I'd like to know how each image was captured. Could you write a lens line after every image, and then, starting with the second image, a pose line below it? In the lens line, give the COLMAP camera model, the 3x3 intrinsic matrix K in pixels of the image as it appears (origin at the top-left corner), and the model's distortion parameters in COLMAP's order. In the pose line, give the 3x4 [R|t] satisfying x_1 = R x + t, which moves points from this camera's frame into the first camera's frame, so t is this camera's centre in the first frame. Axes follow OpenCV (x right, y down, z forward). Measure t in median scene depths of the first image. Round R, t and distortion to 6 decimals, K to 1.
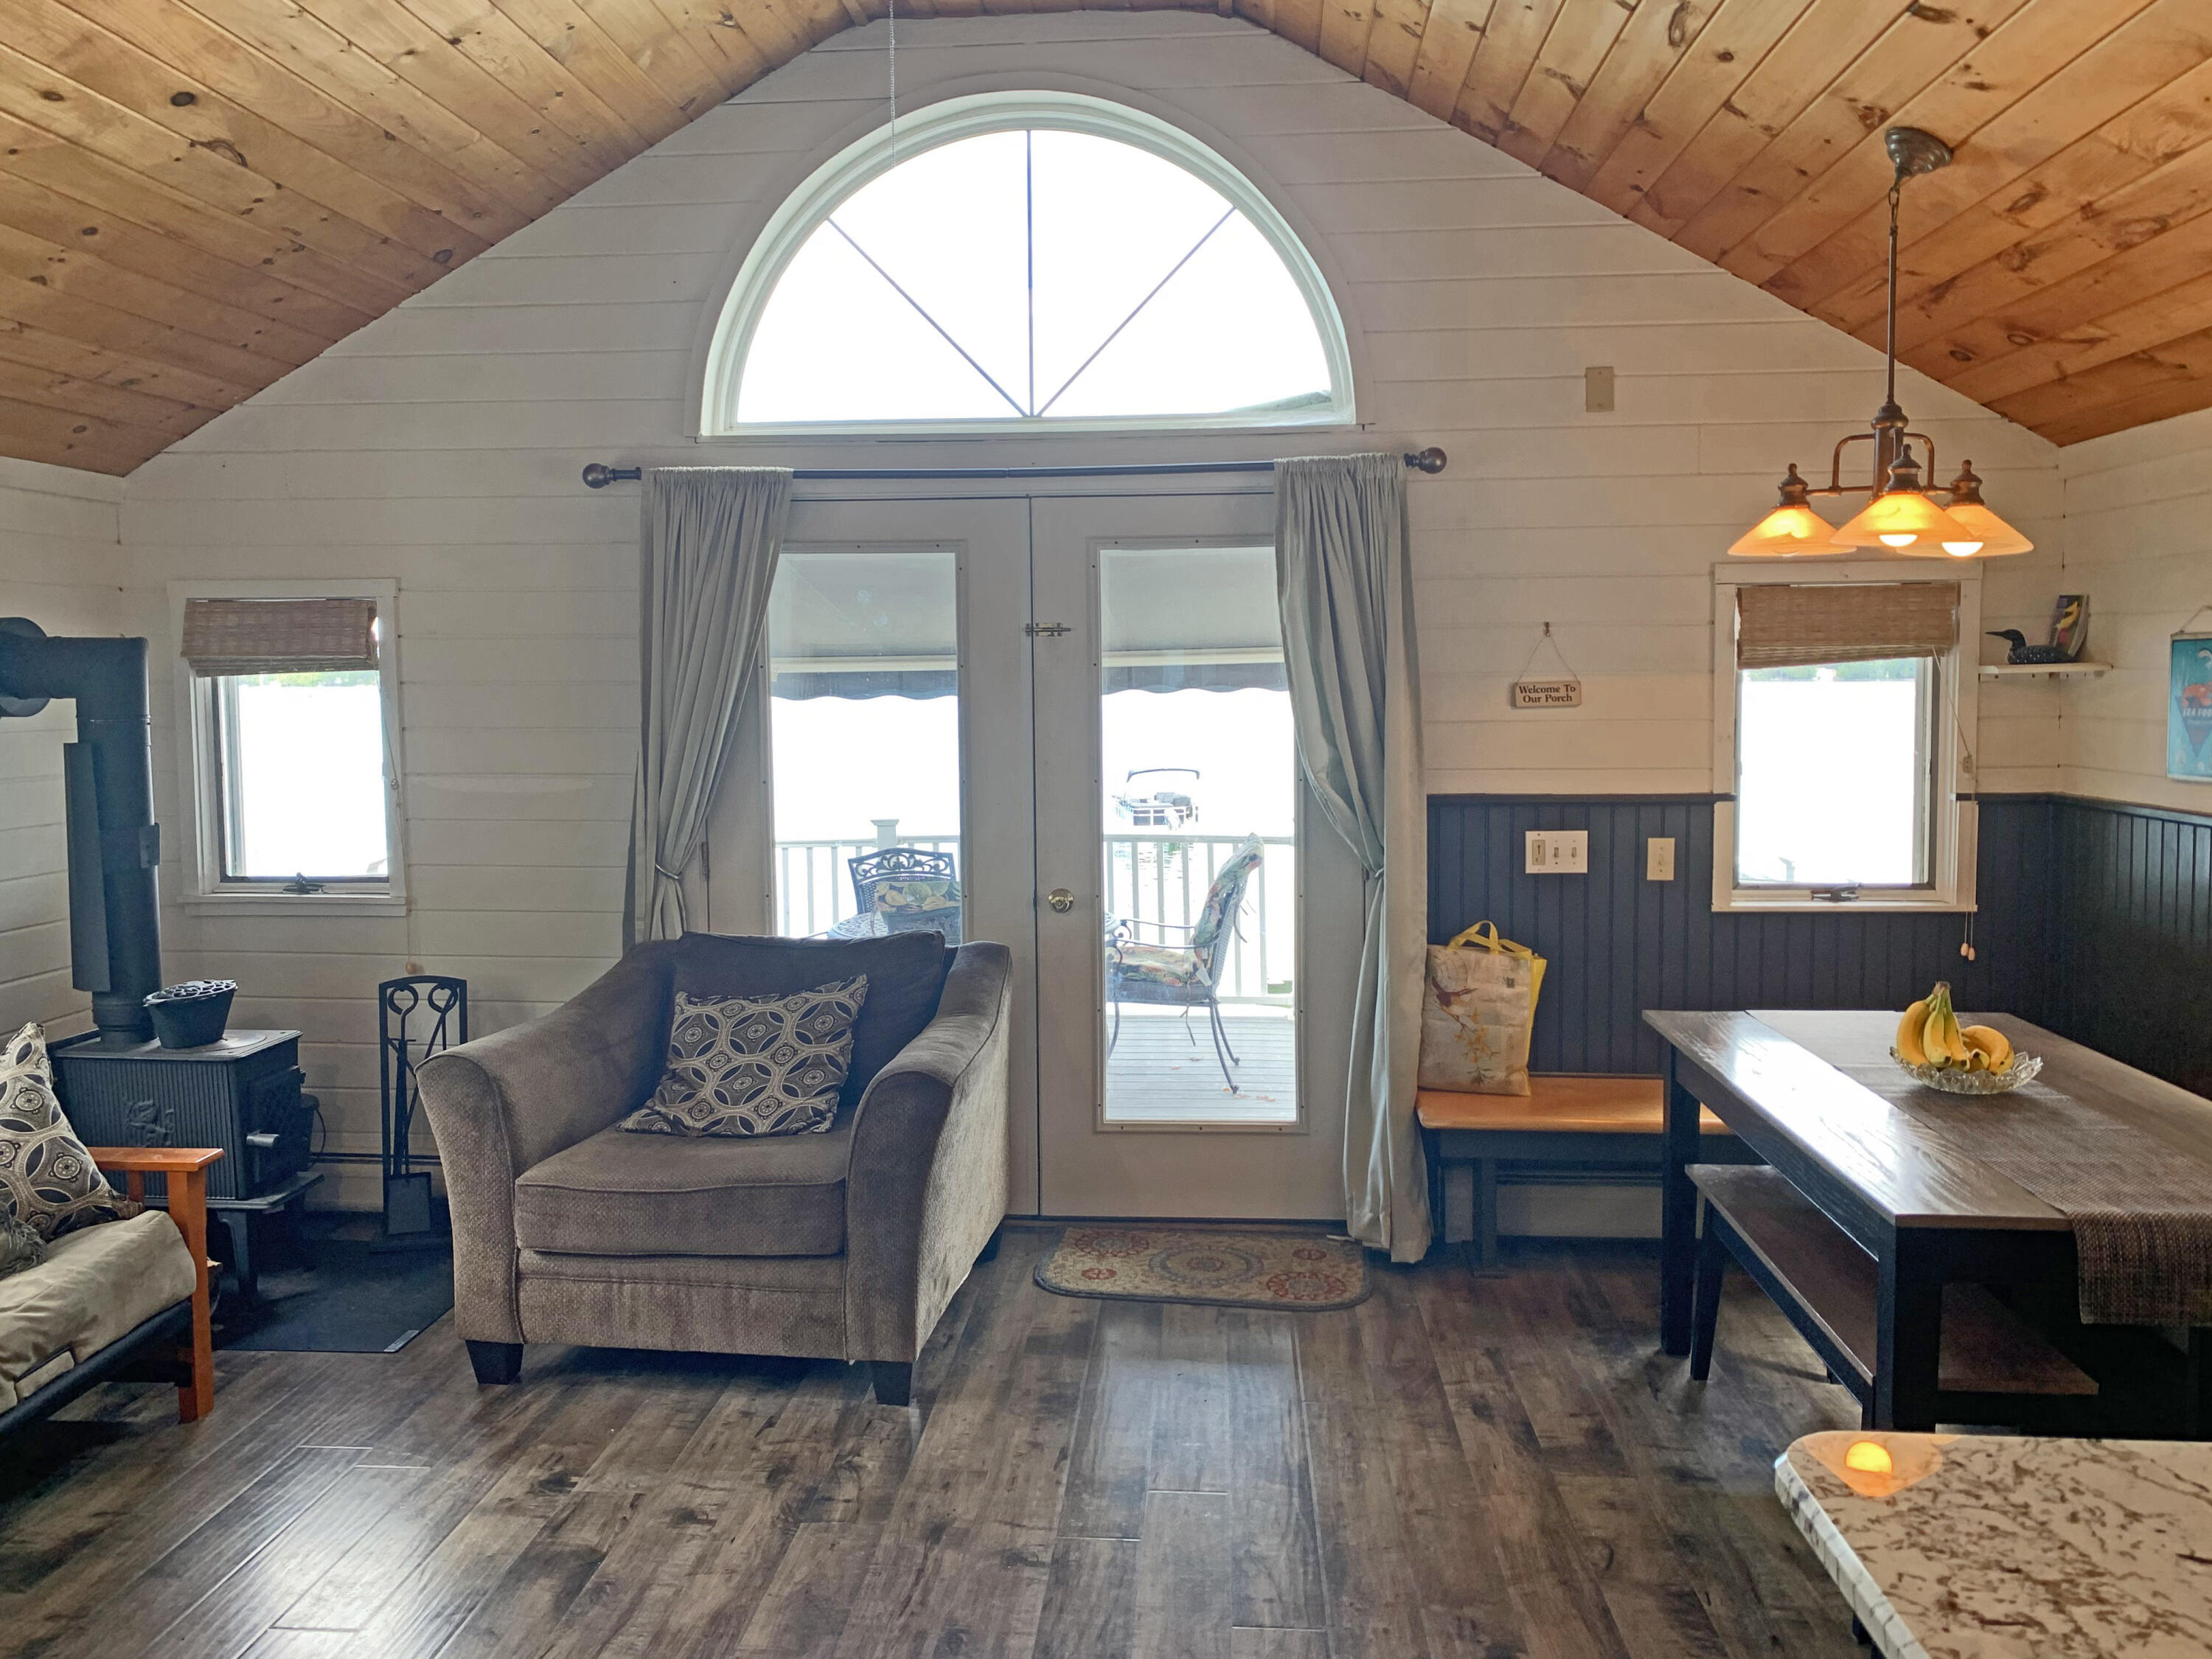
lens RADIAL K [[1698.2, 0, 1101.8], [0, 1698.2, 860.1], [0, 0, 1]] dist [0.044588, -0.052384]
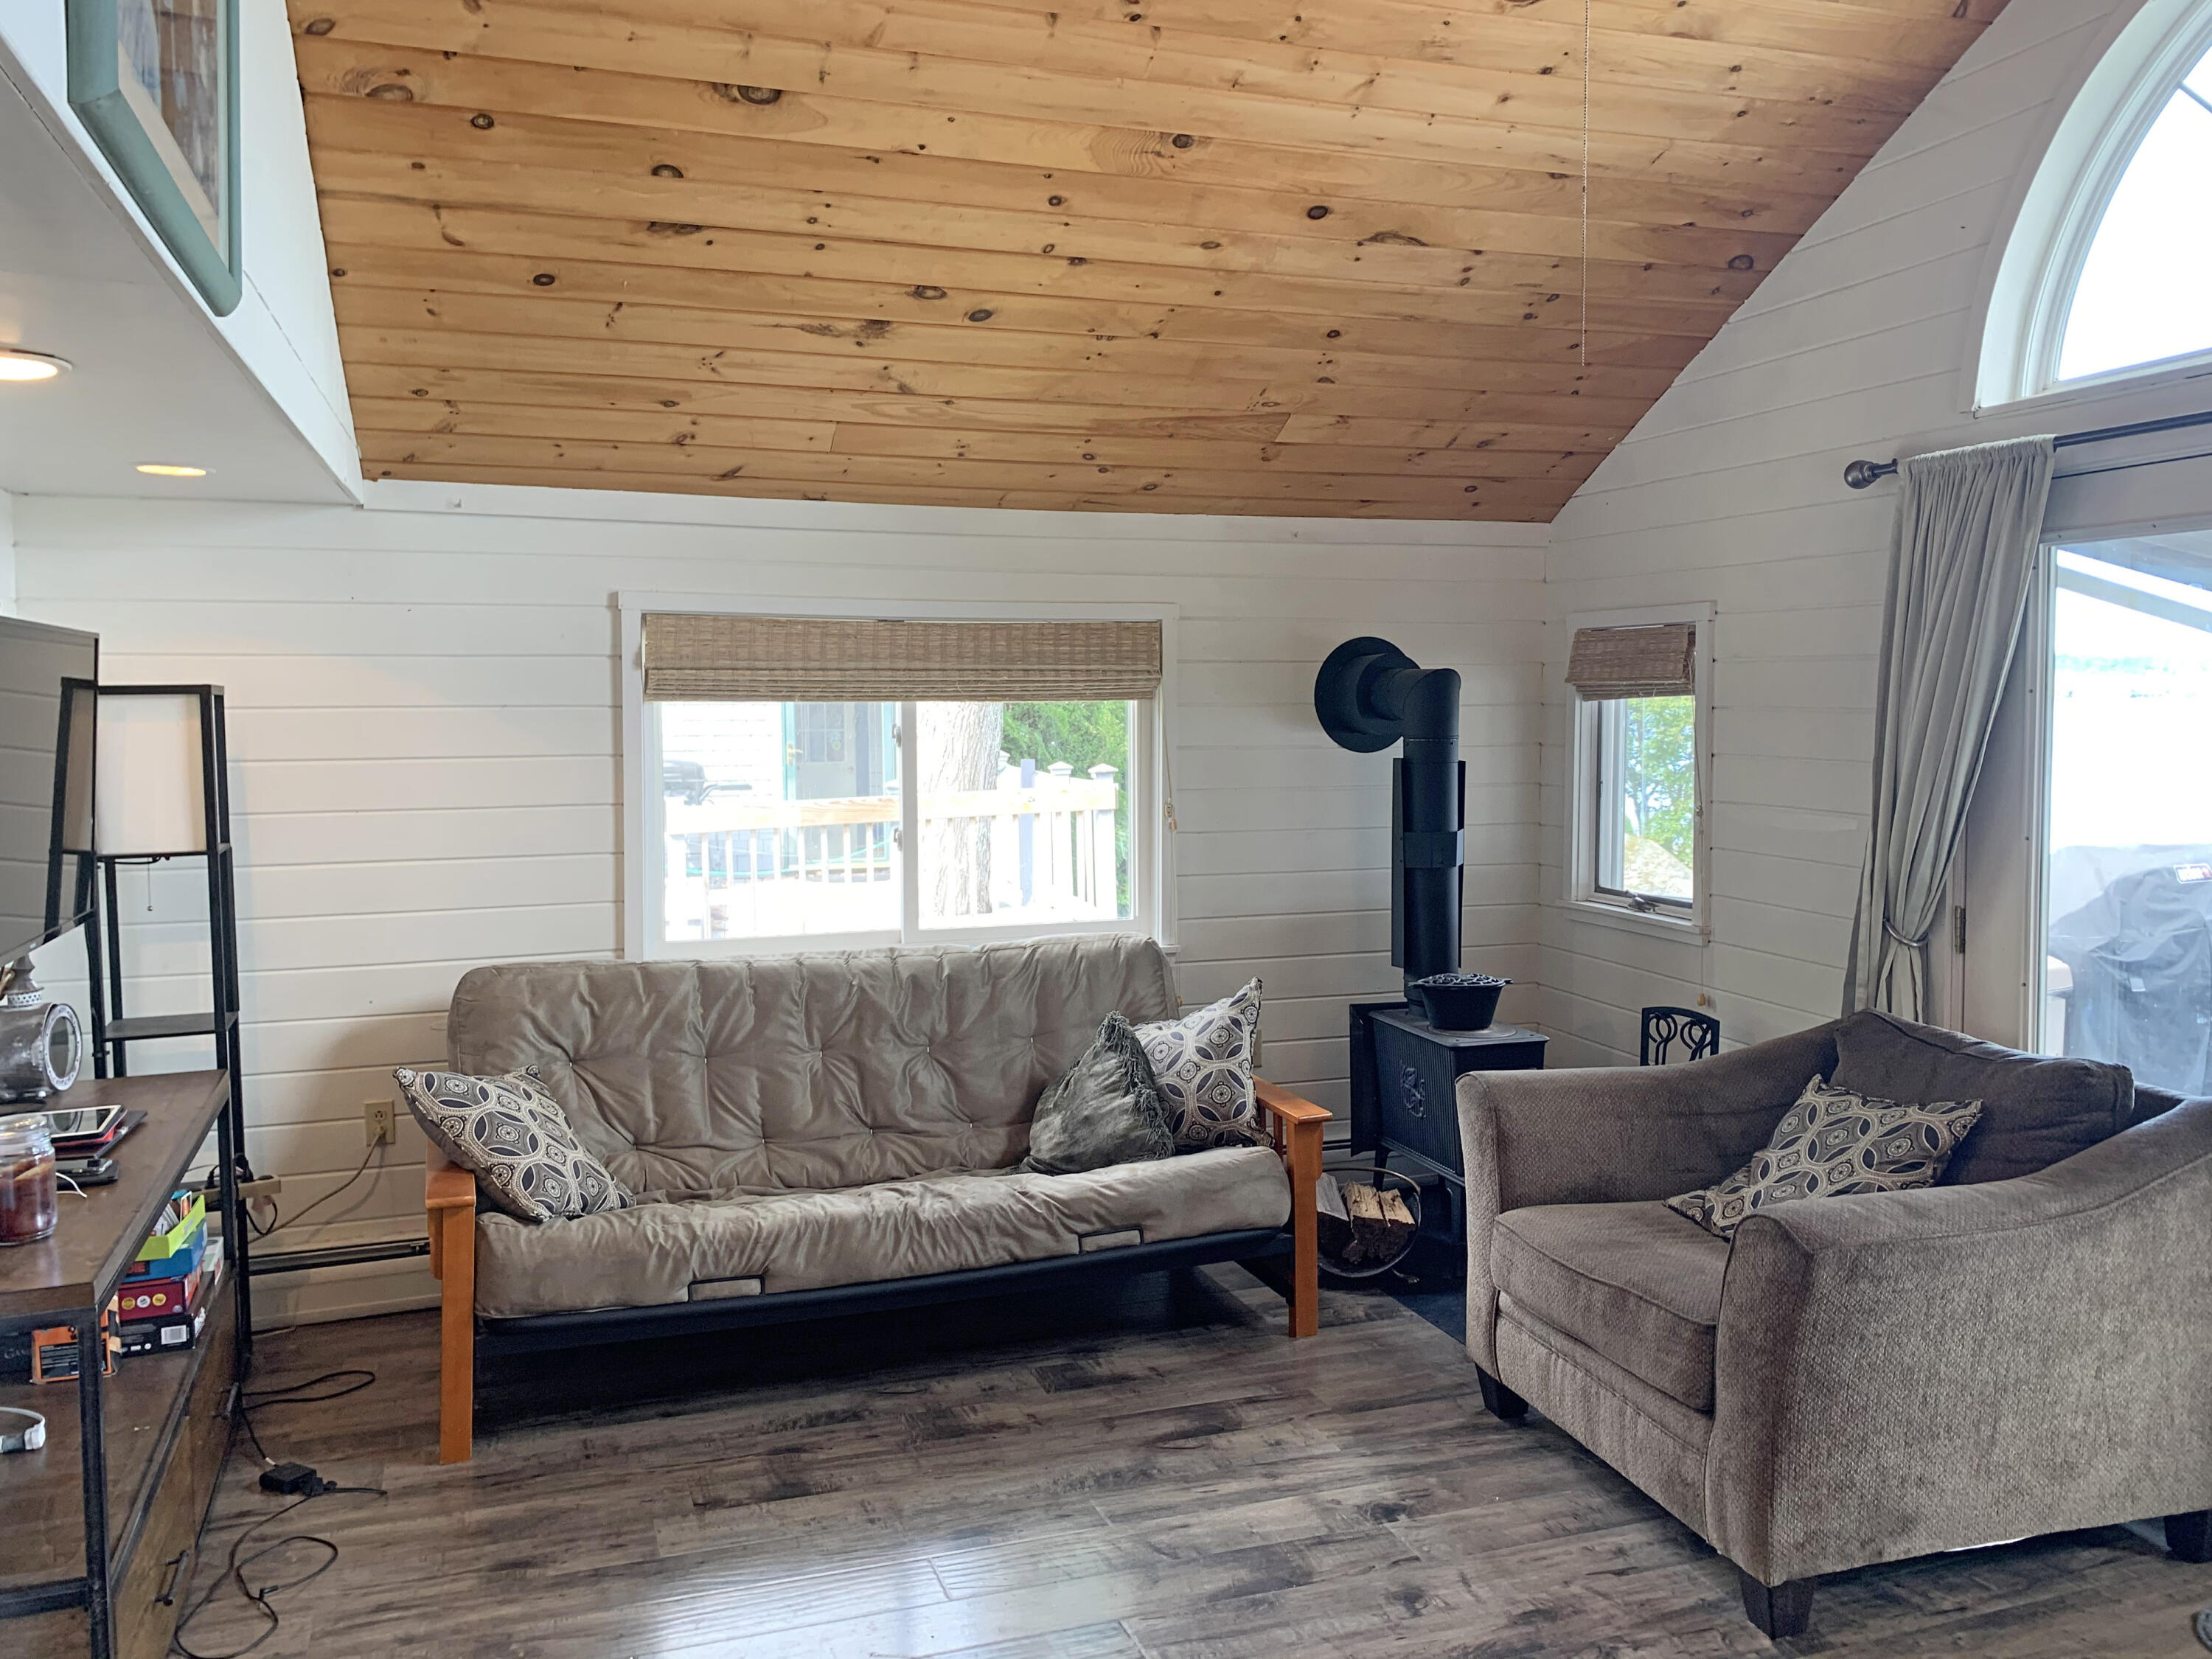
lens RADIAL K [[1713.4, 0, 1101.0], [0, 1713.4, 835.5], [0, 0, 1]] dist [0.087591, -0.144176]
pose [[0.403846, 0.078825, -0.911425, 0.450448], [-0.098505, 0.994235, 0.042340, -0.049149], [0.909508, 0.072681, 0.409283, 0.361088]]
